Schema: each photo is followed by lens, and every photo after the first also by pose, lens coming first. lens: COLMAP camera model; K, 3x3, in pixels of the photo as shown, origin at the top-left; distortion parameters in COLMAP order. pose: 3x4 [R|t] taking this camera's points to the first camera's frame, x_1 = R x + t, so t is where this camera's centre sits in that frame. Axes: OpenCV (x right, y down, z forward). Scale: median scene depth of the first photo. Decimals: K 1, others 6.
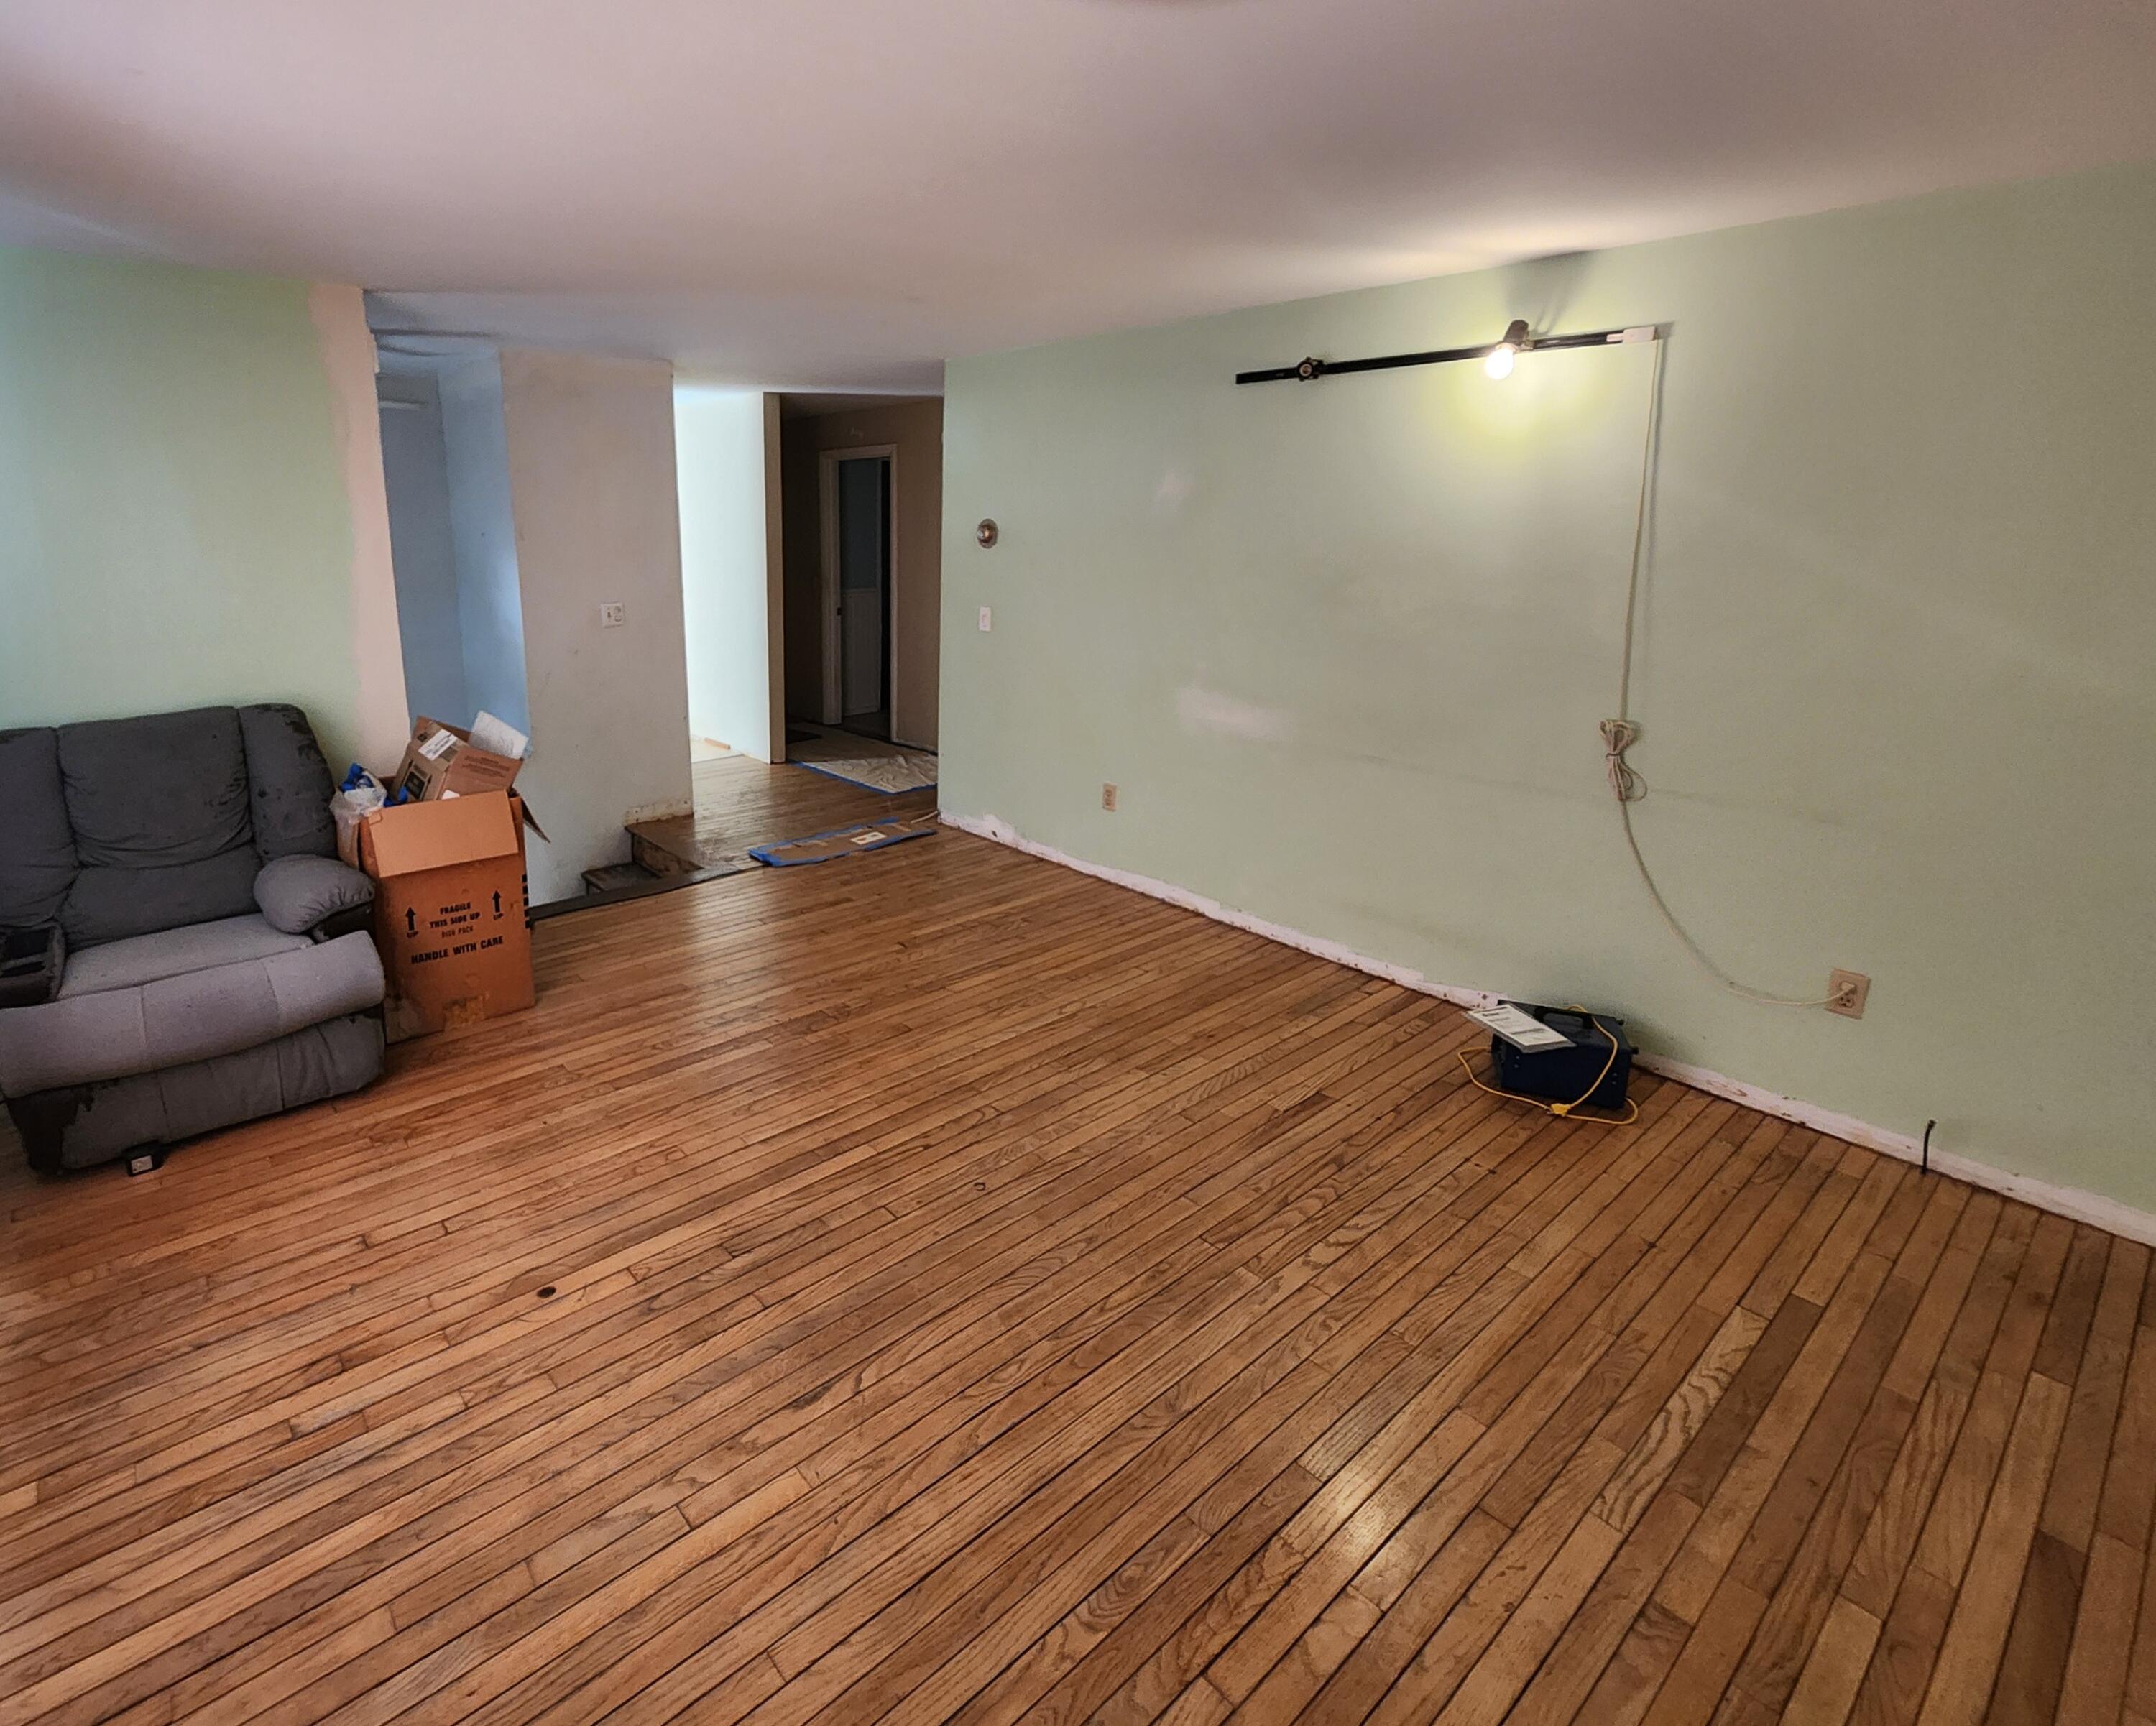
lens RADIAL K [[1042.8, 0, 876.9], [0, 1042.8, 752.9], [0, 0, 1]] dist [-0.005423, -0.001978]
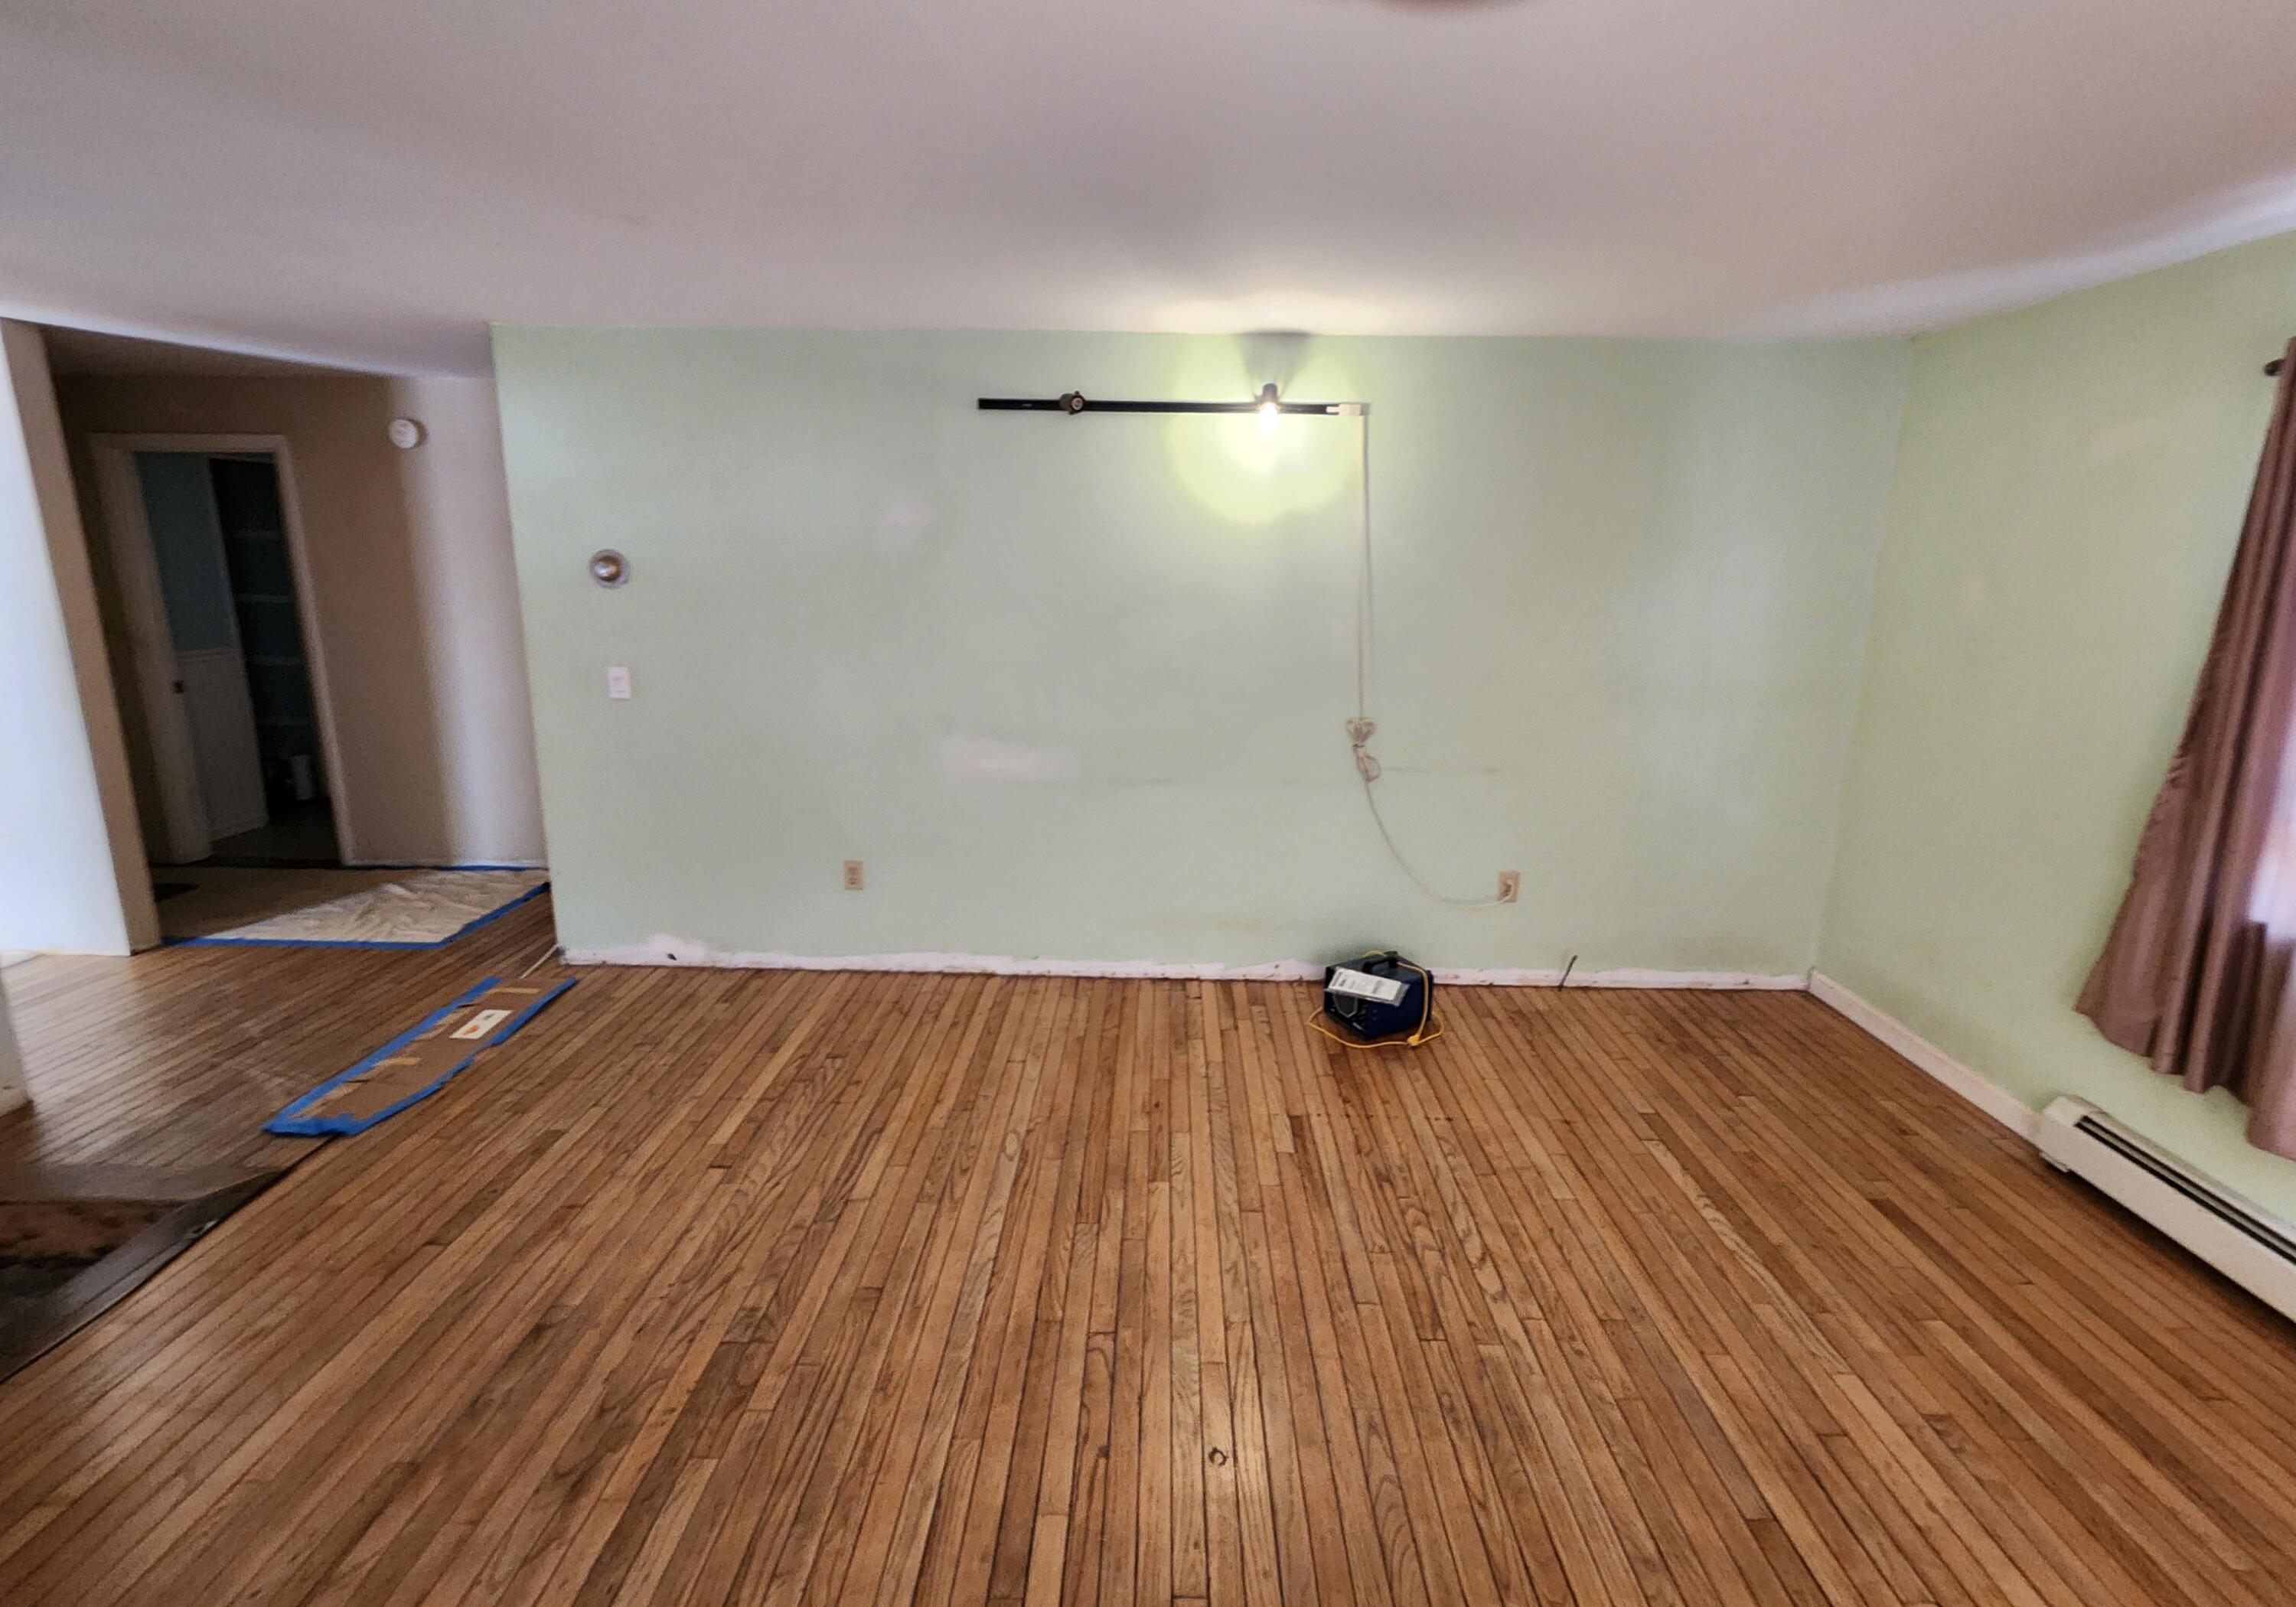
lens RADIAL K [[937.2, 0, 1137.4], [0, 937.2, 736.5], [0, 0, 1]] dist [-0.001337, -0.000185]
pose [[0.619688, -0.143052, 0.771702, -0.313103], [0.160015, 0.985625, 0.054213, -0.110643], [-0.768363, 0.089889, 0.633670, 0.480065]]
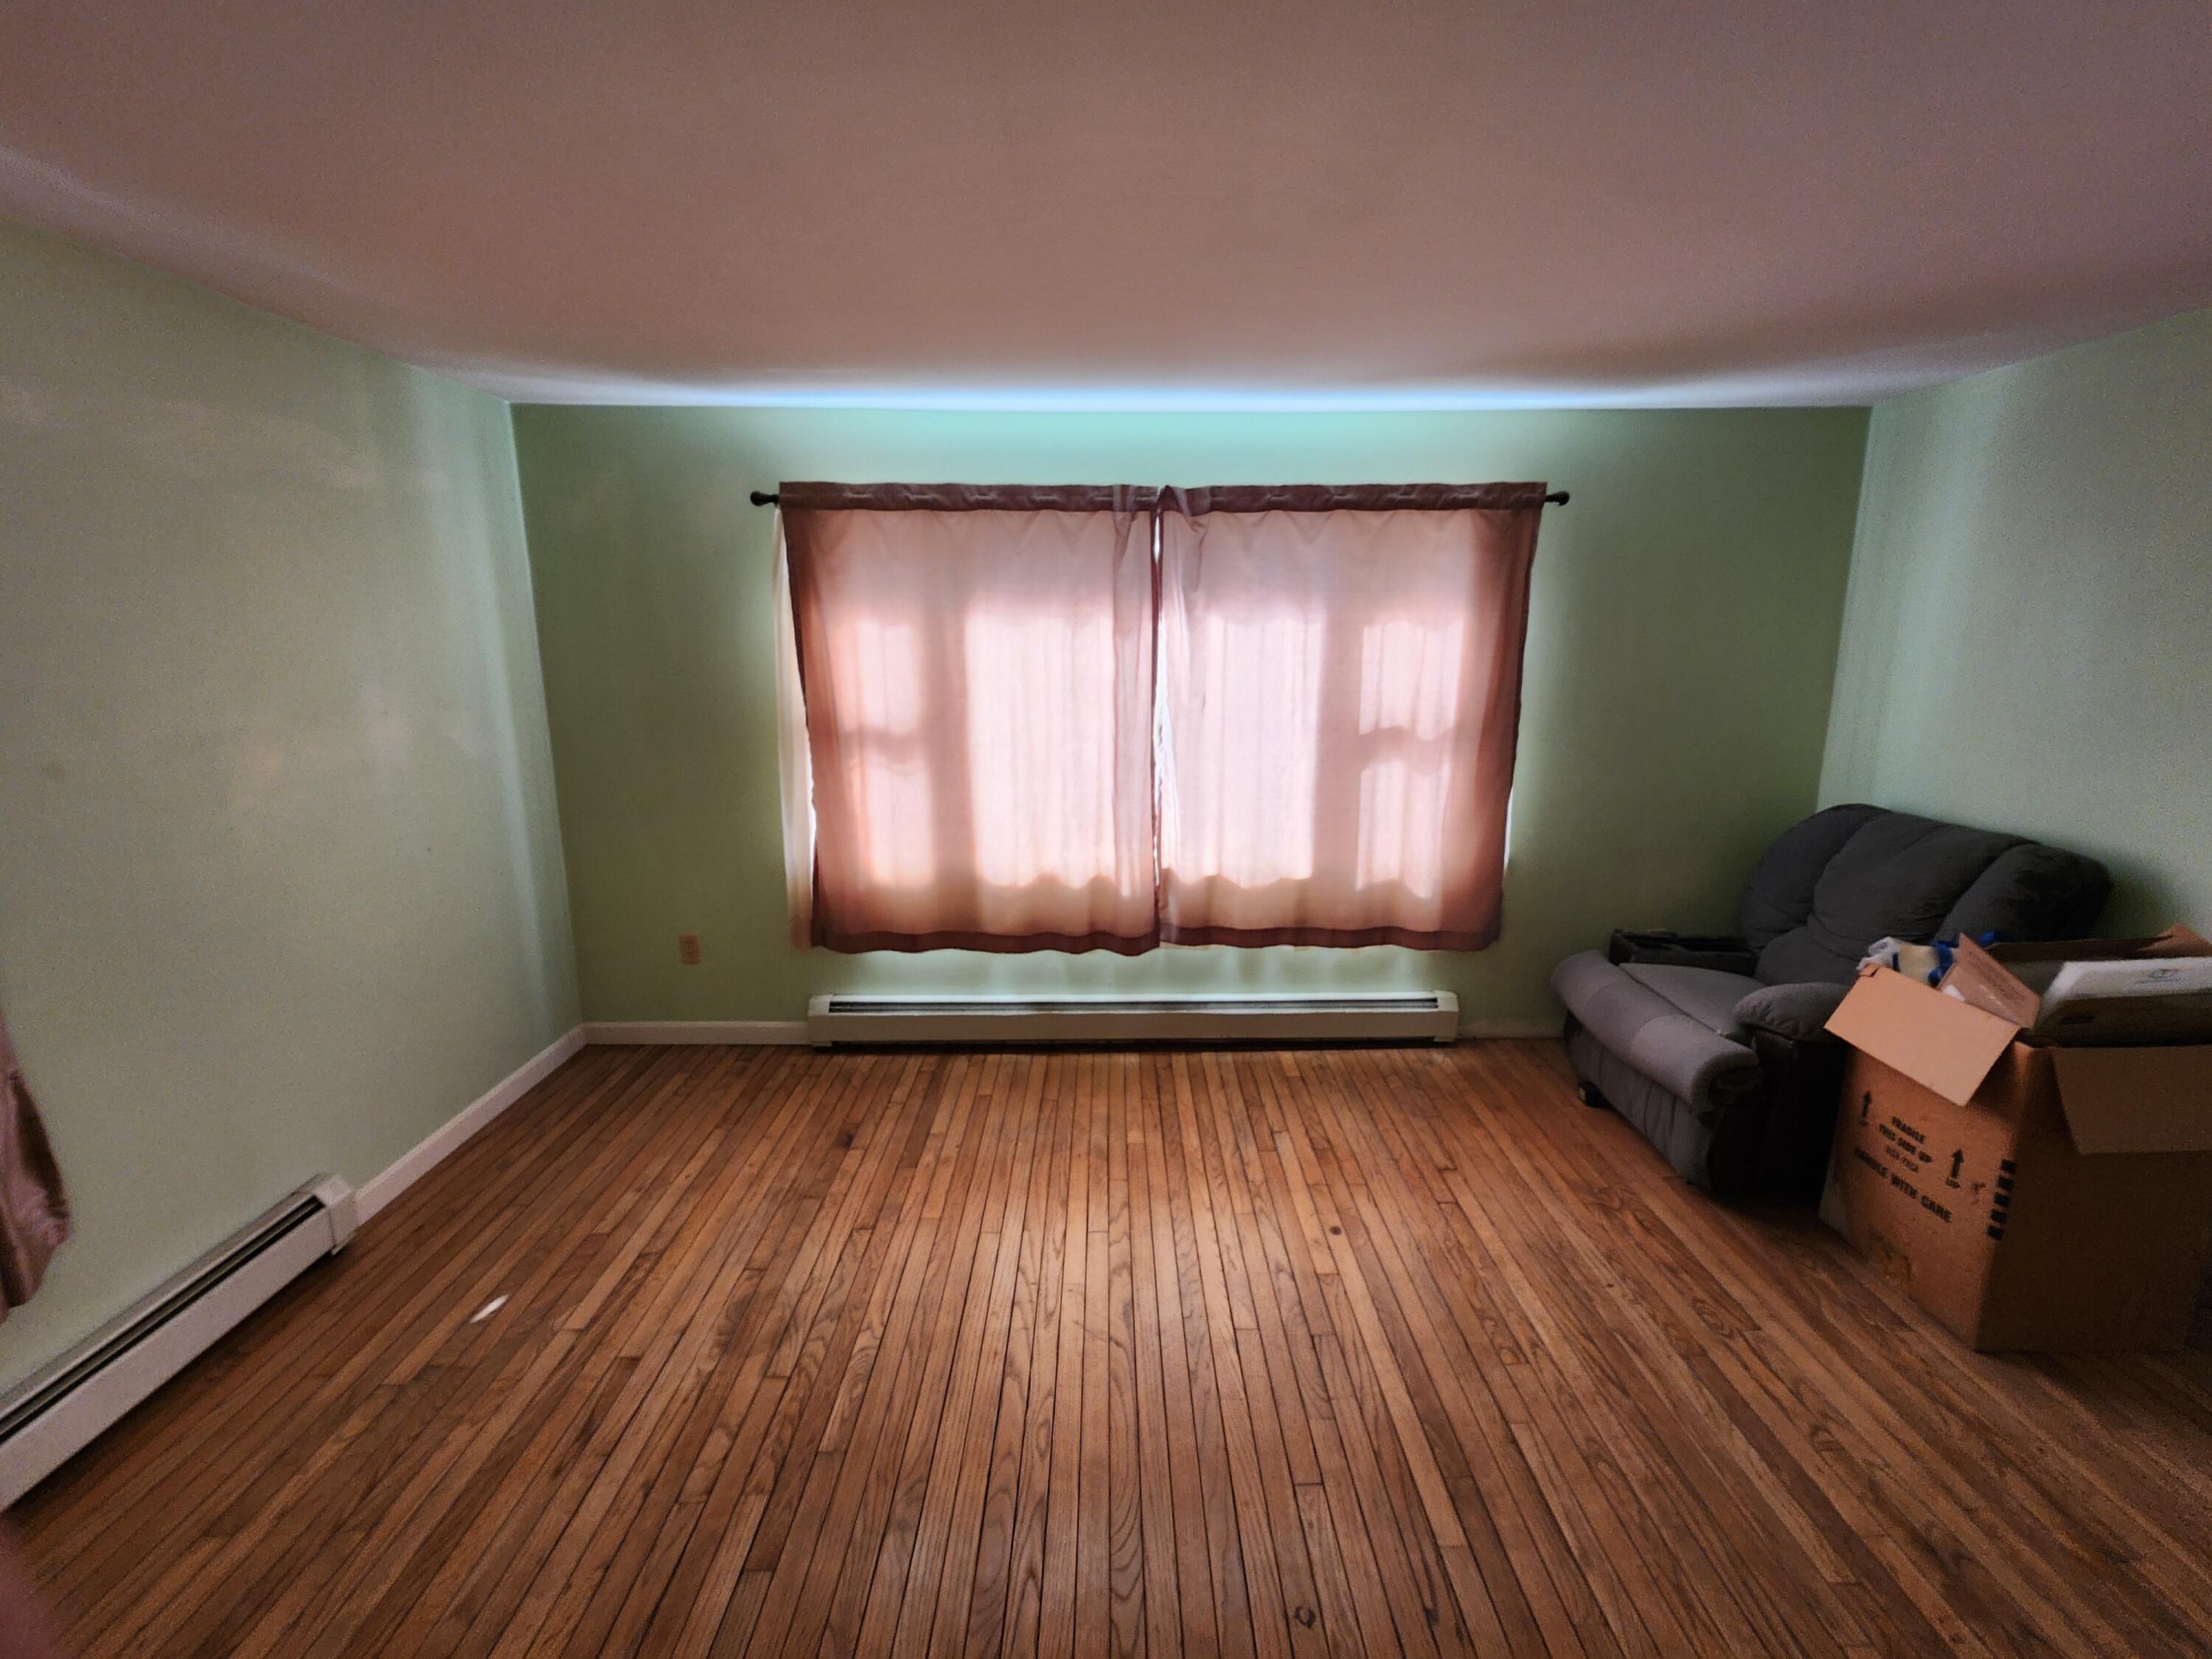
lens RADIAL K [[906.4, 0, 1109.7], [0, 906.4, 822.3], [0, 0, 1]] dist [-0.000218, -0.000099]
pose [[-0.595407, 0.170733, -0.785073, 0.452152], [-0.177574, 0.925028, 0.335844, -0.189087], [0.783554, 0.339372, -0.520450, 0.858845]]
